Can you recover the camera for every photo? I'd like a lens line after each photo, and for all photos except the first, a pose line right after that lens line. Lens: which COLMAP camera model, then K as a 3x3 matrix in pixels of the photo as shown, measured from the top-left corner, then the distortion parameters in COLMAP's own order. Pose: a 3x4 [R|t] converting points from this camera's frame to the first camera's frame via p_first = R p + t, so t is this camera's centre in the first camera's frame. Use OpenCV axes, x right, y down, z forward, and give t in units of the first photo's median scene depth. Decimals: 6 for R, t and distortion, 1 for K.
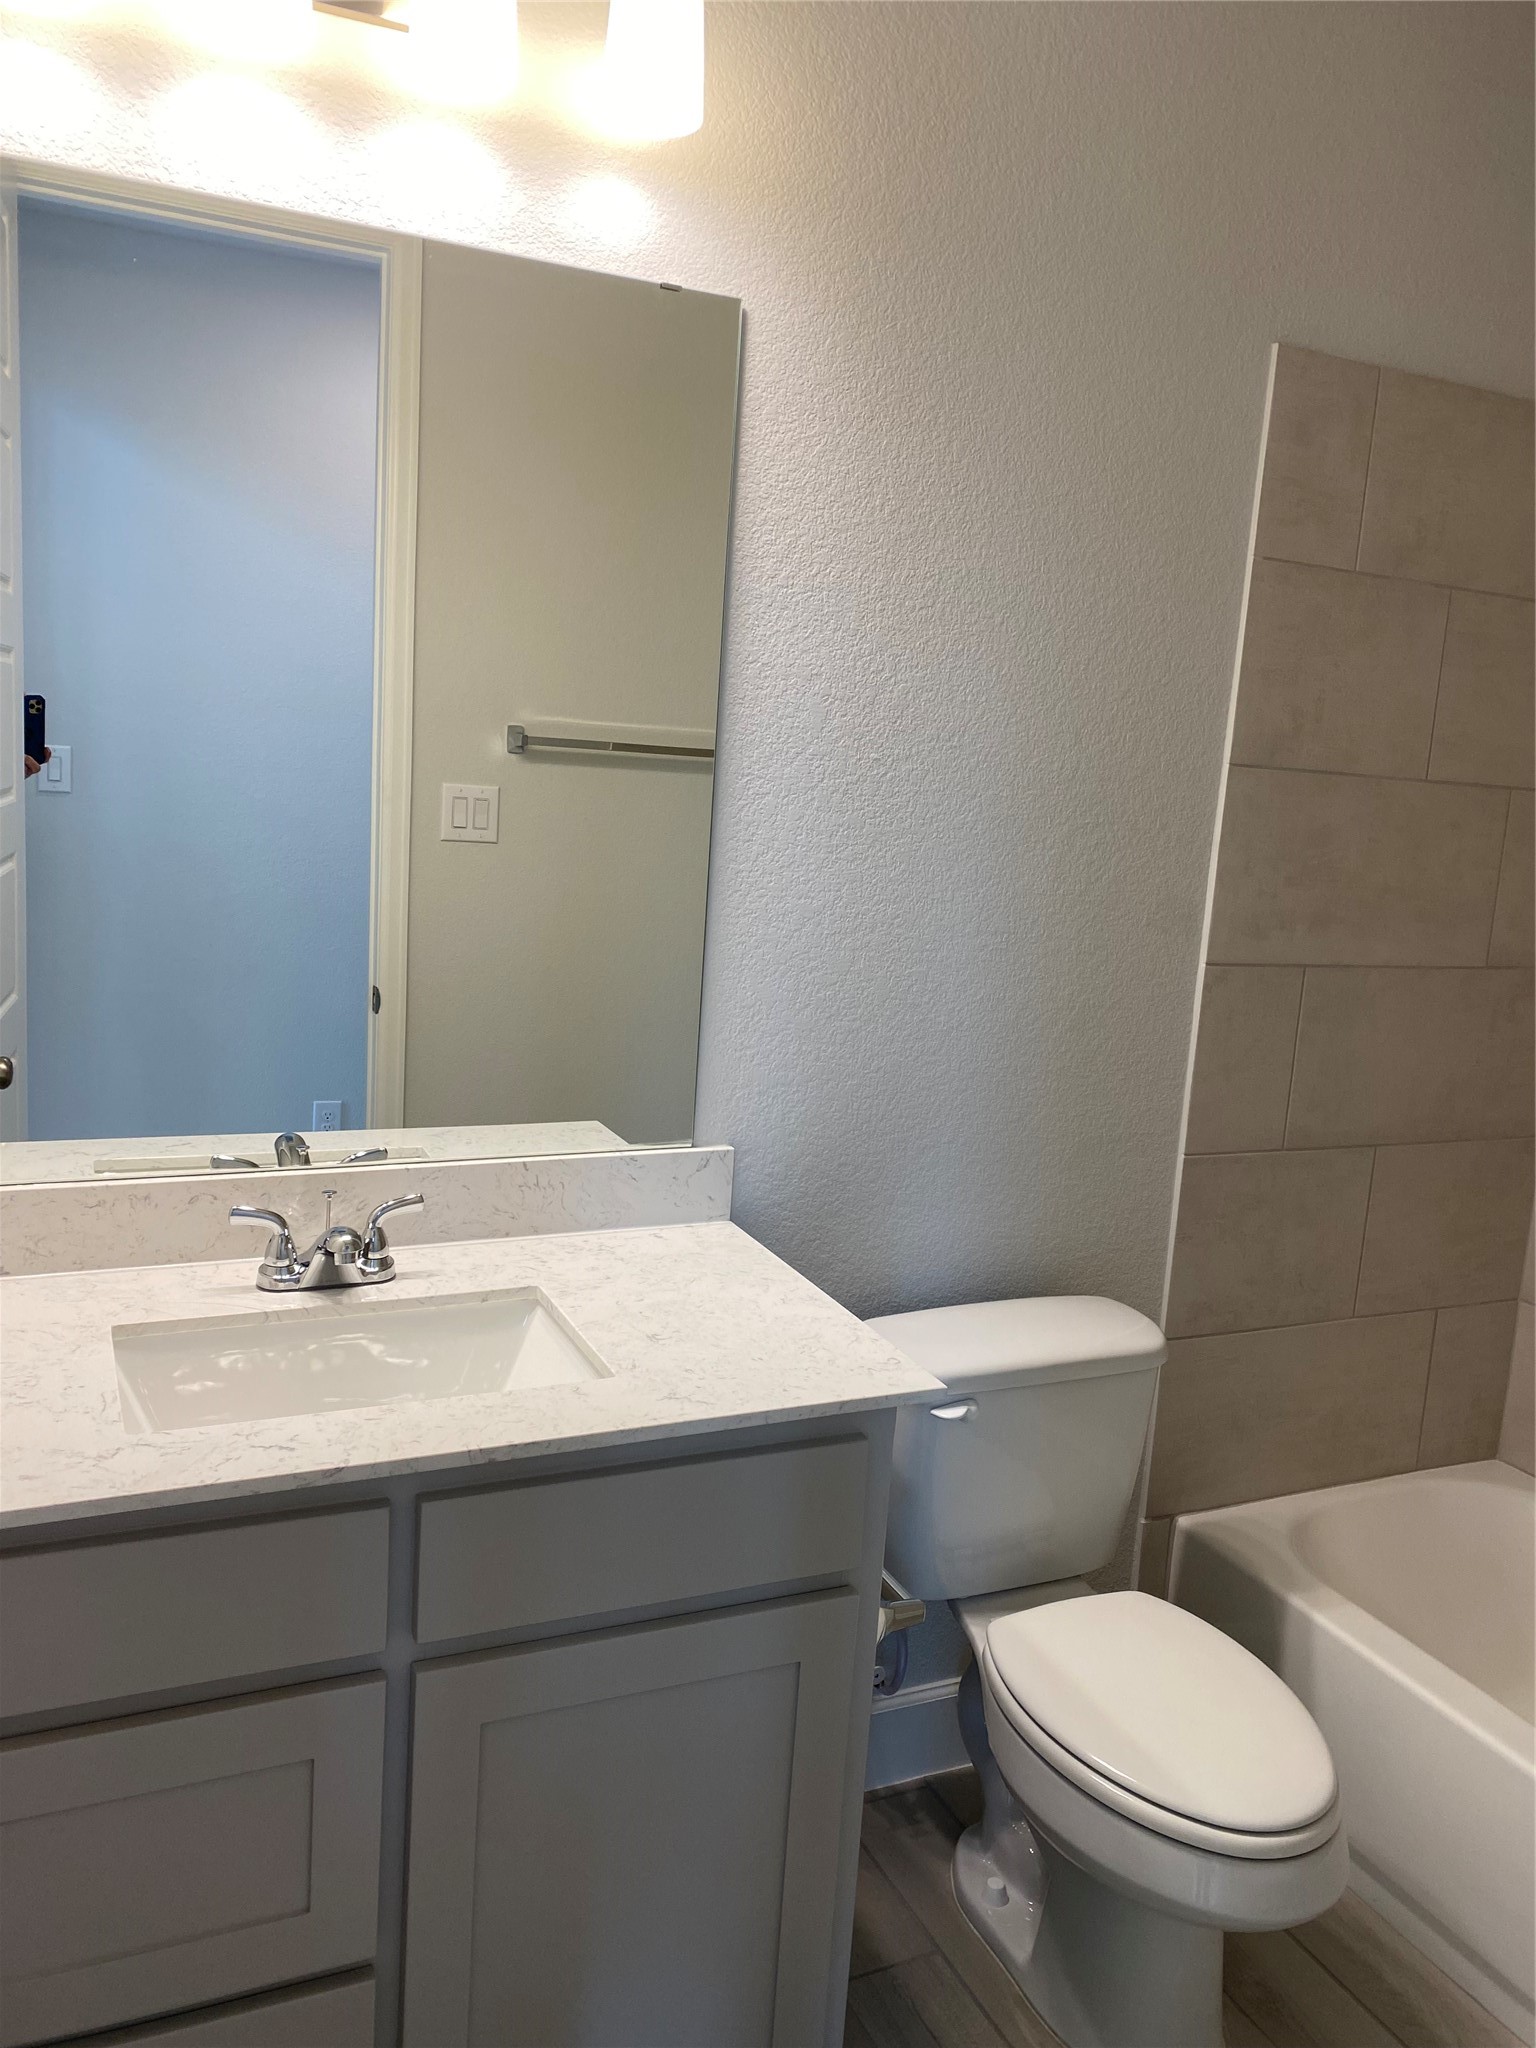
lens RADIAL K [[1602.4, 0, 768.0], [0, 1602.4, 1024.0], [0, 0, 1]] dist [0.247641, -0.543554]
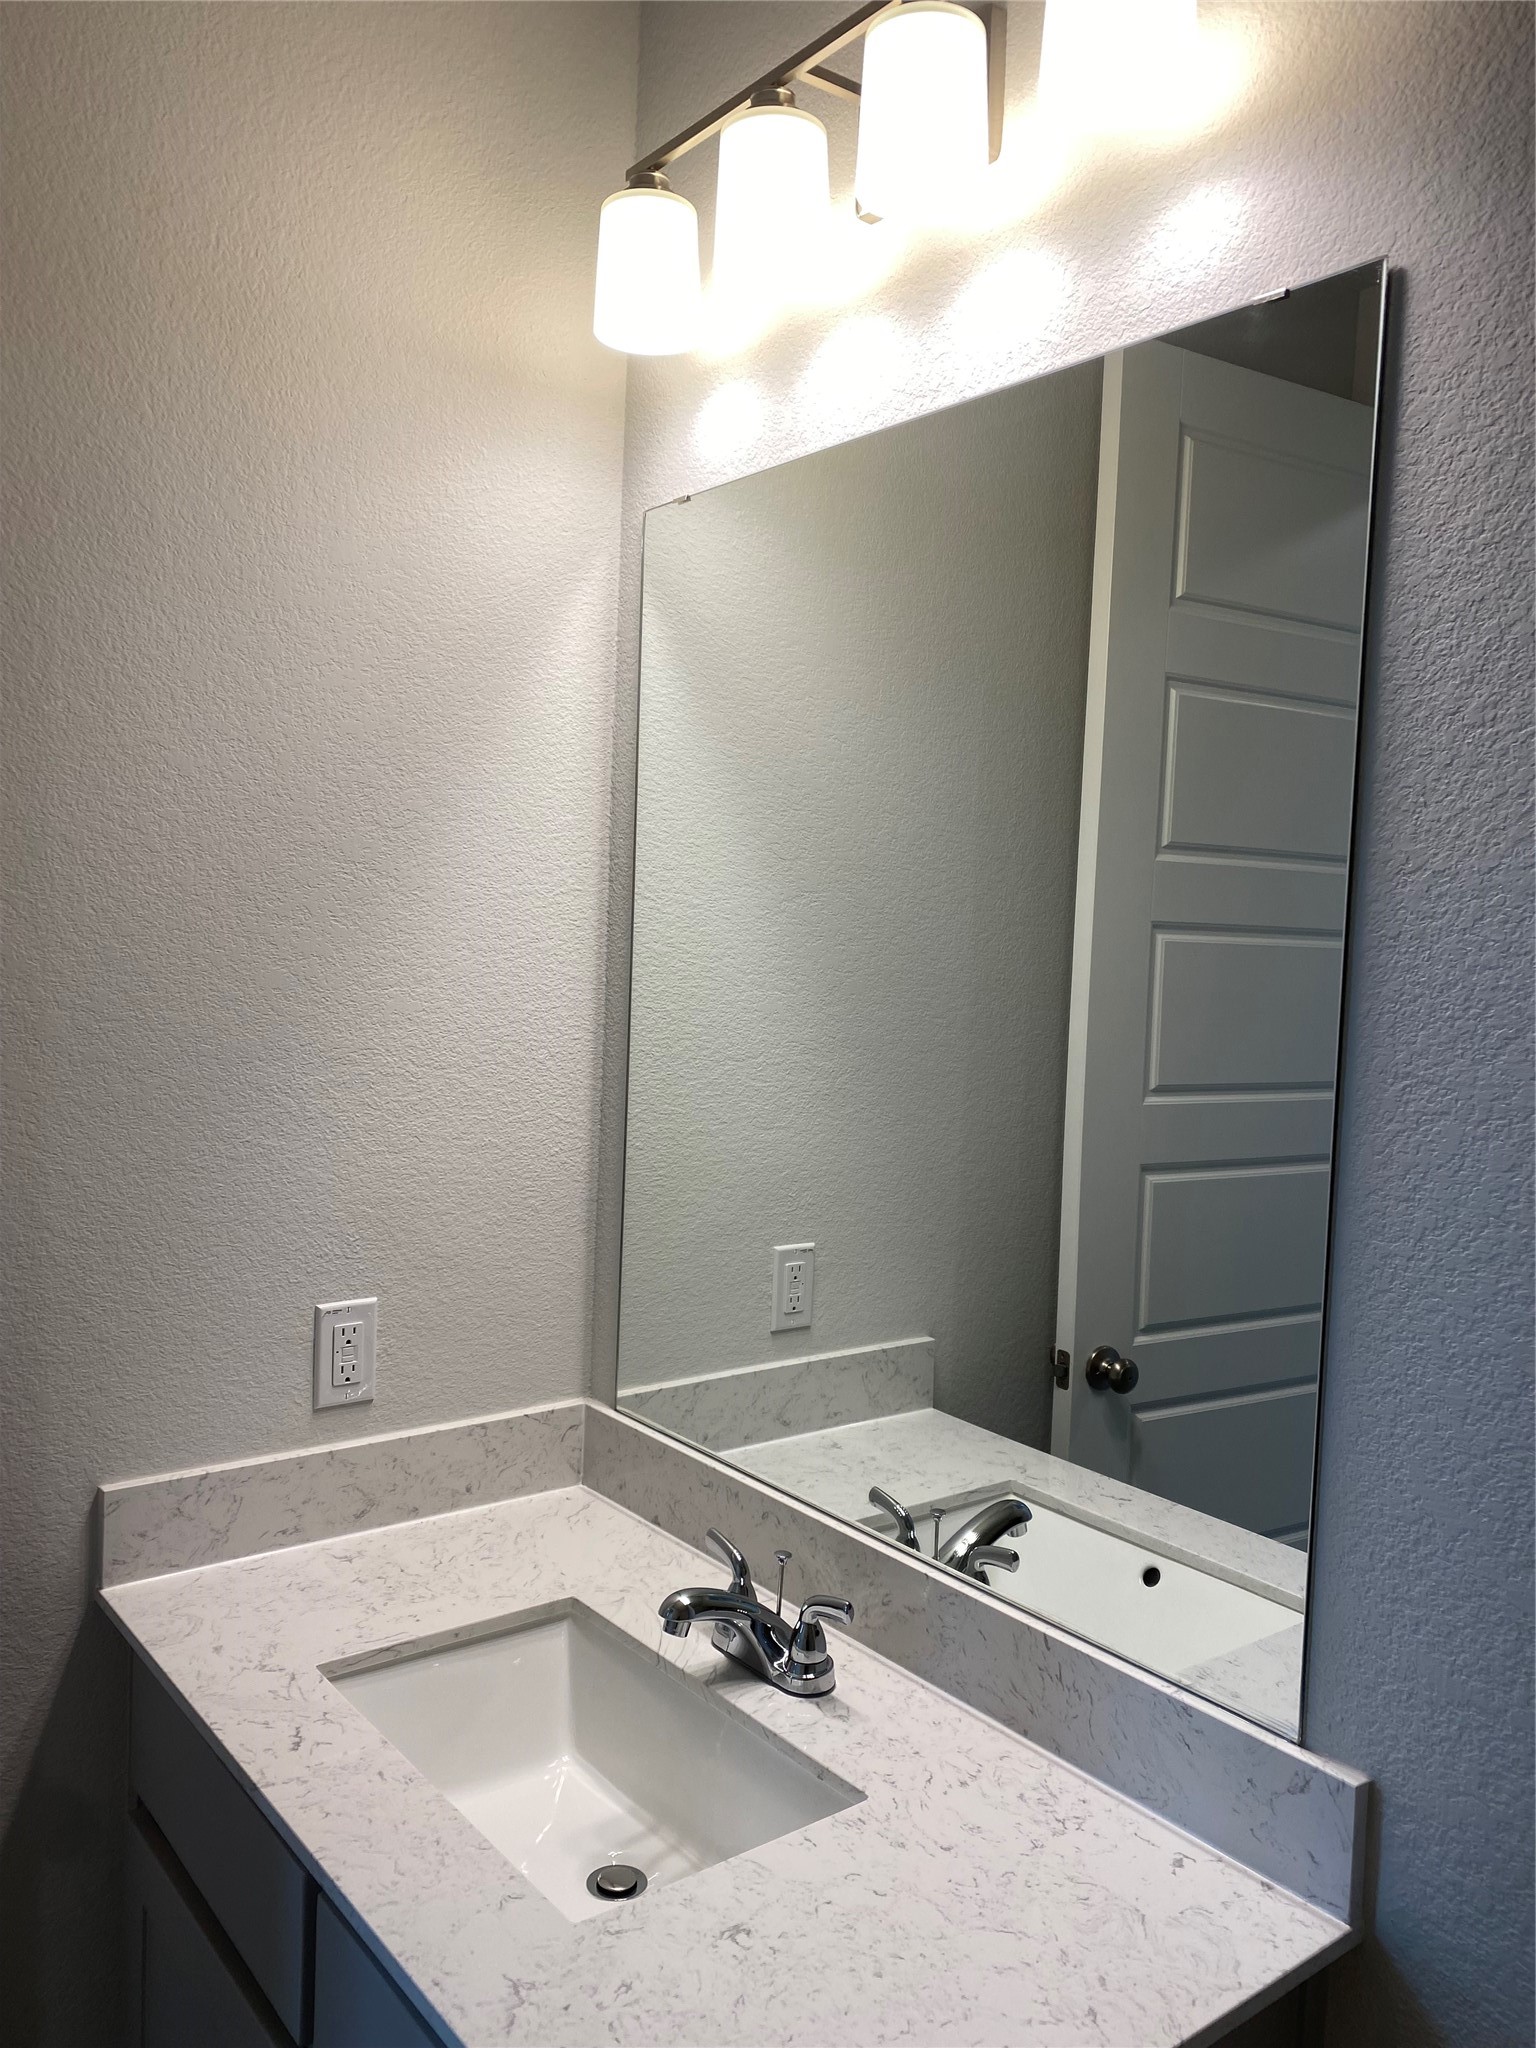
lens RADIAL K [[1637.9, 0, 768.0], [0, 1637.9, 1024.0], [0, 0, 1]] dist [0.050552, -0.042018]
pose [[0.184743, 0.006050, -0.982768, 0.495328], [-0.169815, 0.985137, -0.025857, -0.125657], [0.968005, 0.171665, 0.183025, 0.715251]]
